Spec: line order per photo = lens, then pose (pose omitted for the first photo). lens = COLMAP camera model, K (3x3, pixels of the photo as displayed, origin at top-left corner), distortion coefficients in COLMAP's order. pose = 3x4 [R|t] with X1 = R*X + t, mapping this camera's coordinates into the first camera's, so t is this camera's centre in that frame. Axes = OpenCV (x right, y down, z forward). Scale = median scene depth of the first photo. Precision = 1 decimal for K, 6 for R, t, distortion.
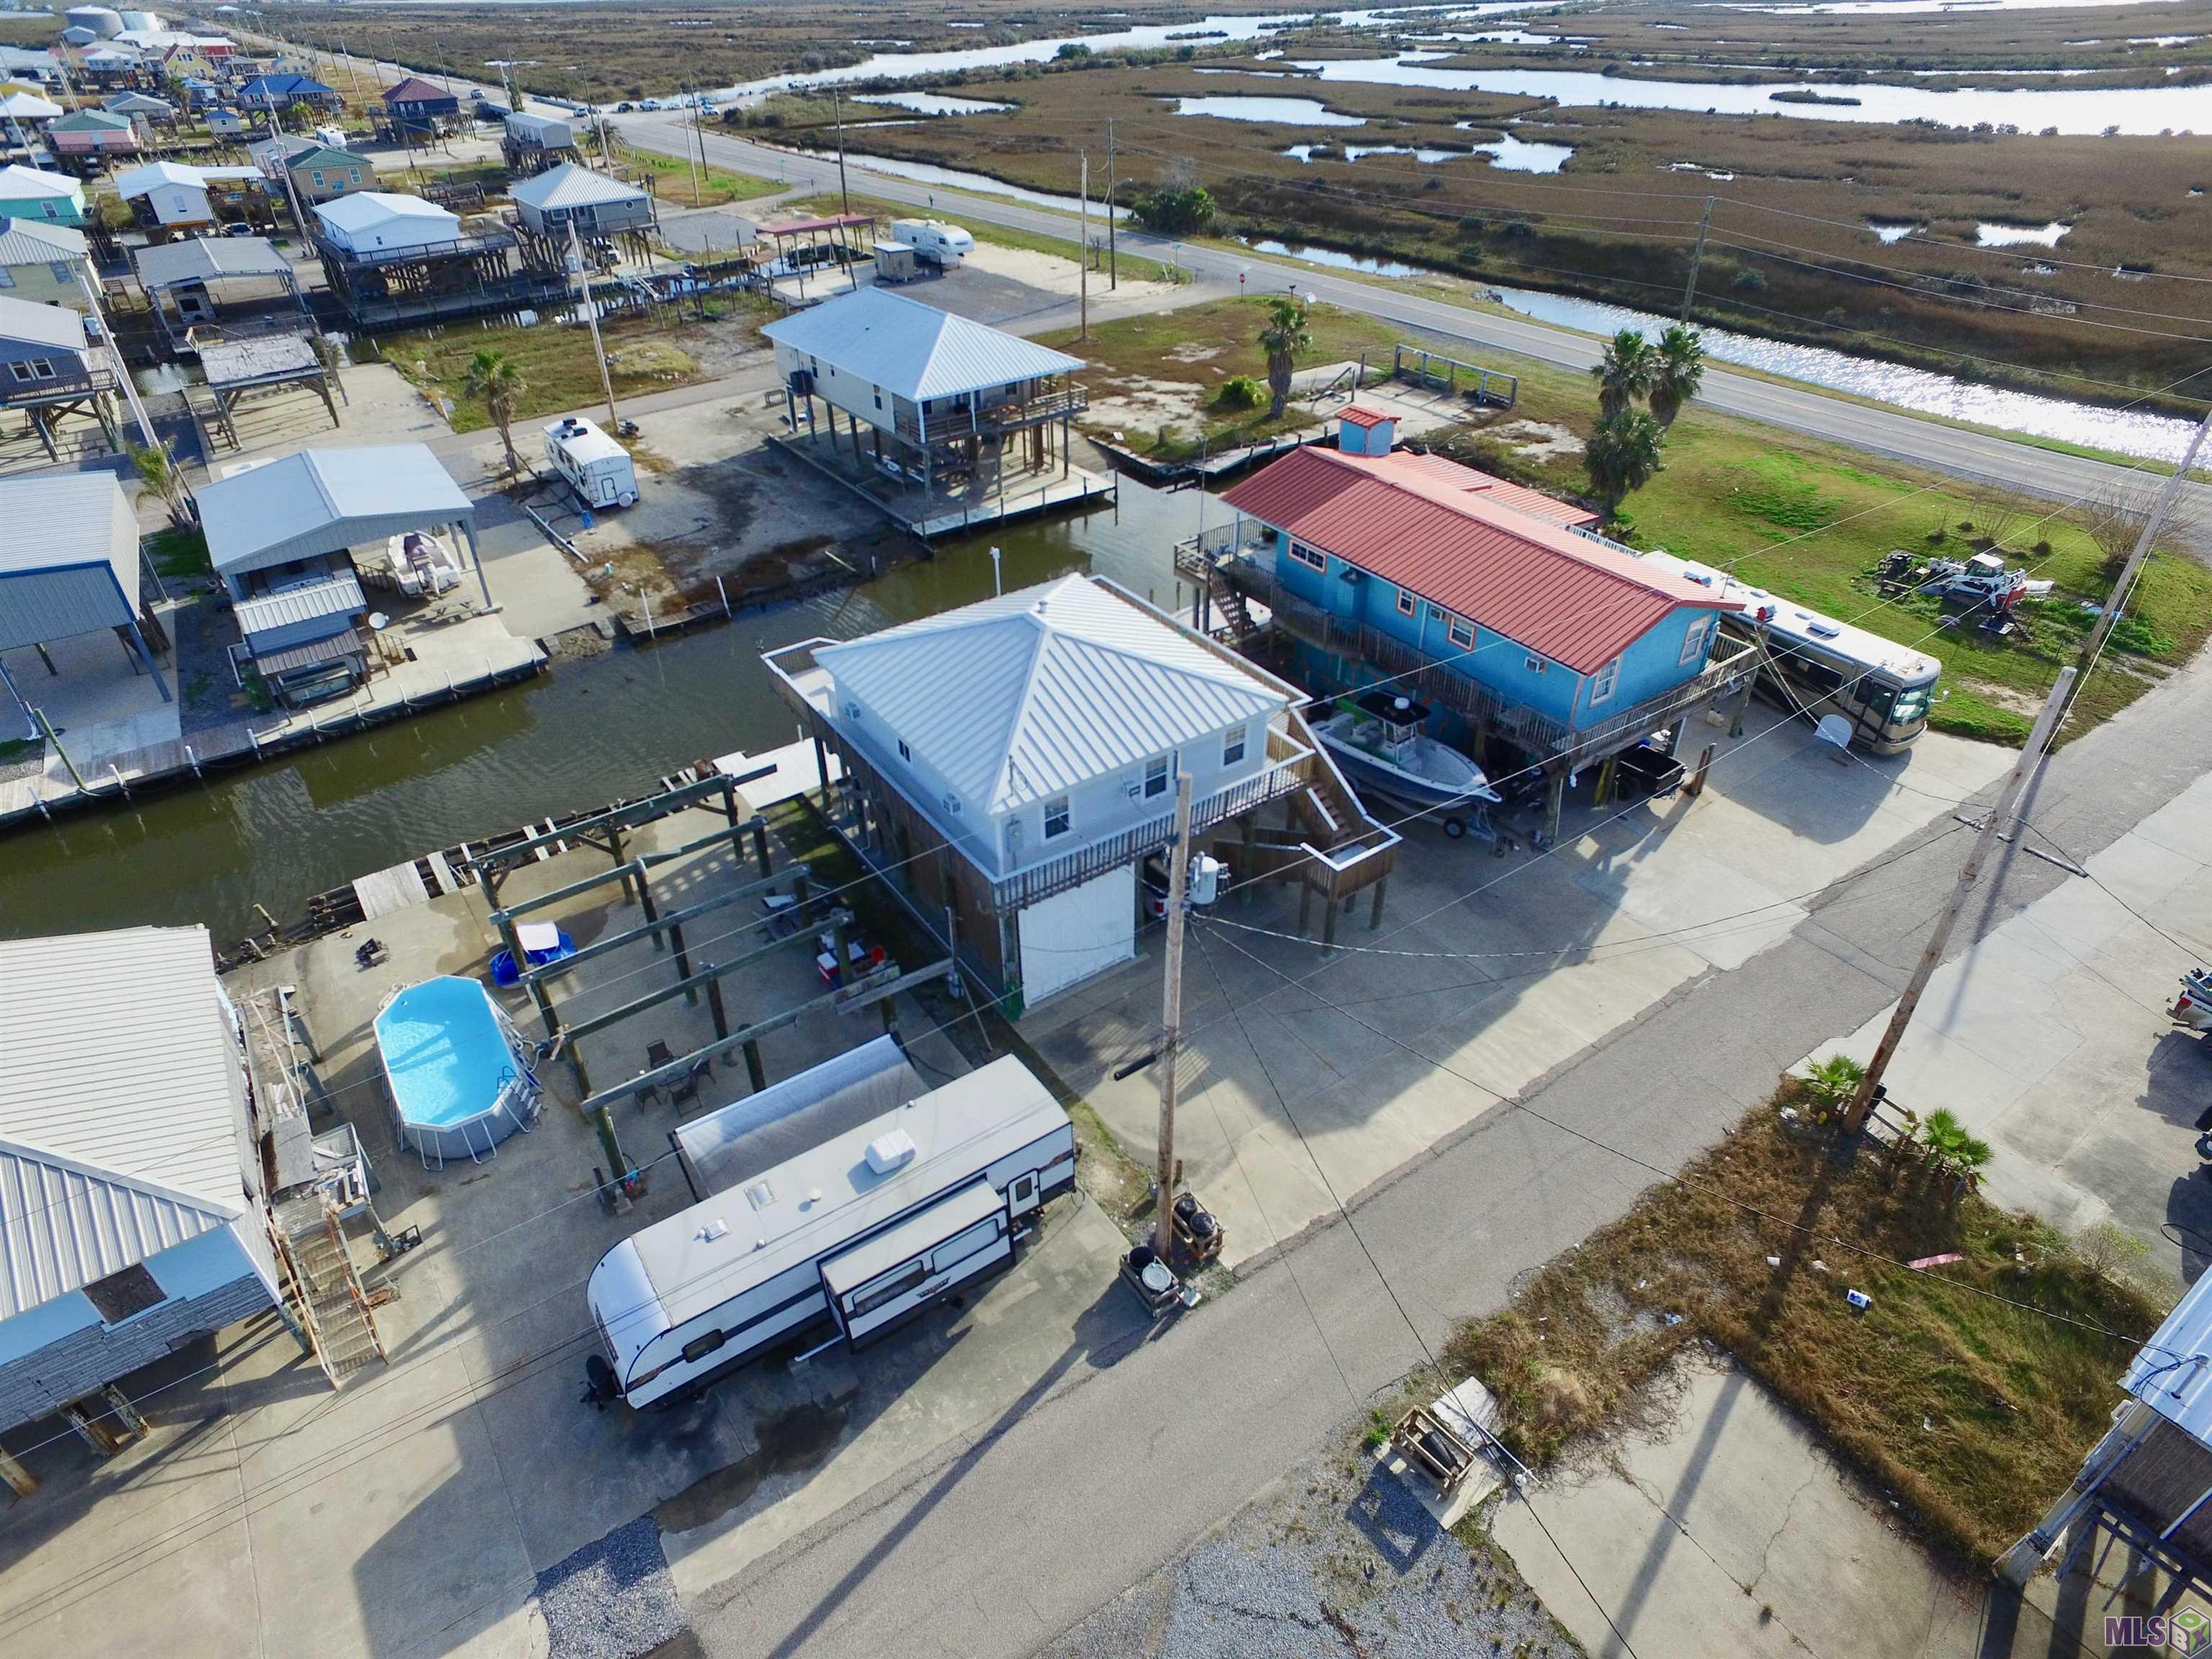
lens RADIAL K [[1282.6, 0, 1090.9], [0, 1282.6, 826.0], [0, 0, 1]] dist [-0.117324, 0.082528]
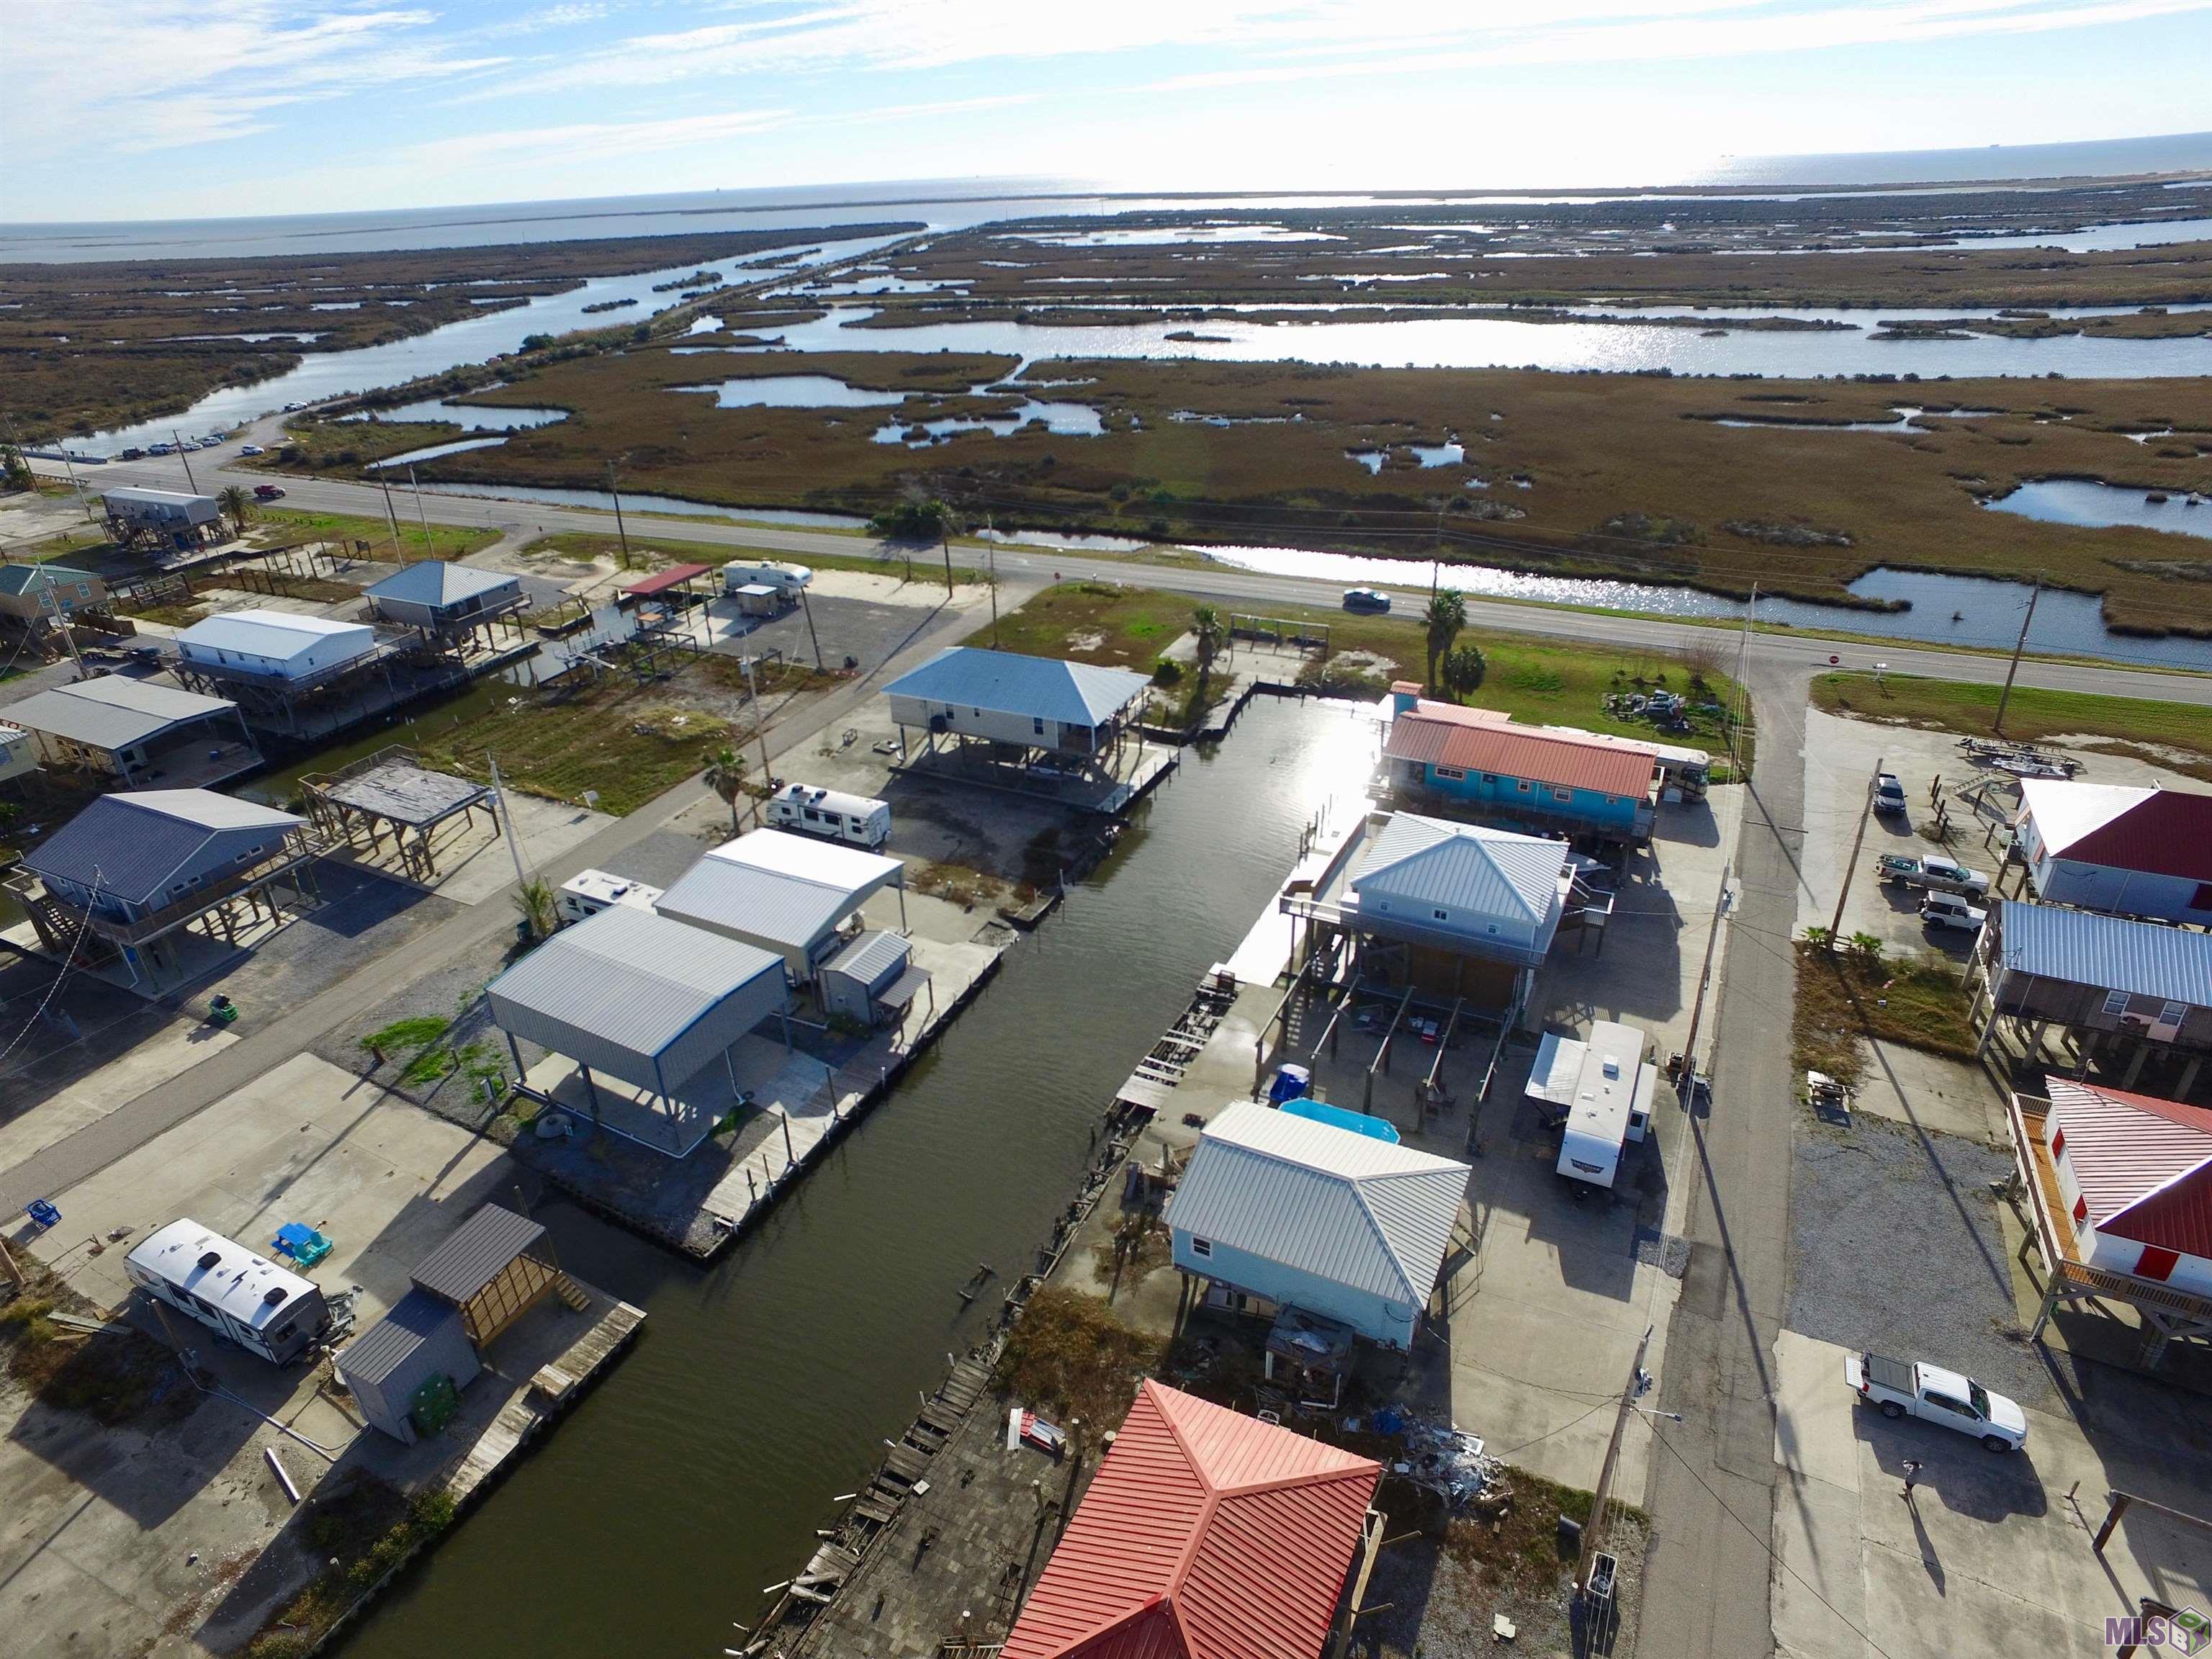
lens RADIAL K [[1282.6, 0, 1090.9], [0, 1282.6, 826.0], [0, 0, 1]] dist [-0.117324, 0.082528]
pose [[0.879472, -0.234822, 0.413991, -0.947504], [0.289117, 0.954524, -0.072773, -0.136832], [-0.378075, 0.183694, 0.907367, -0.415361]]
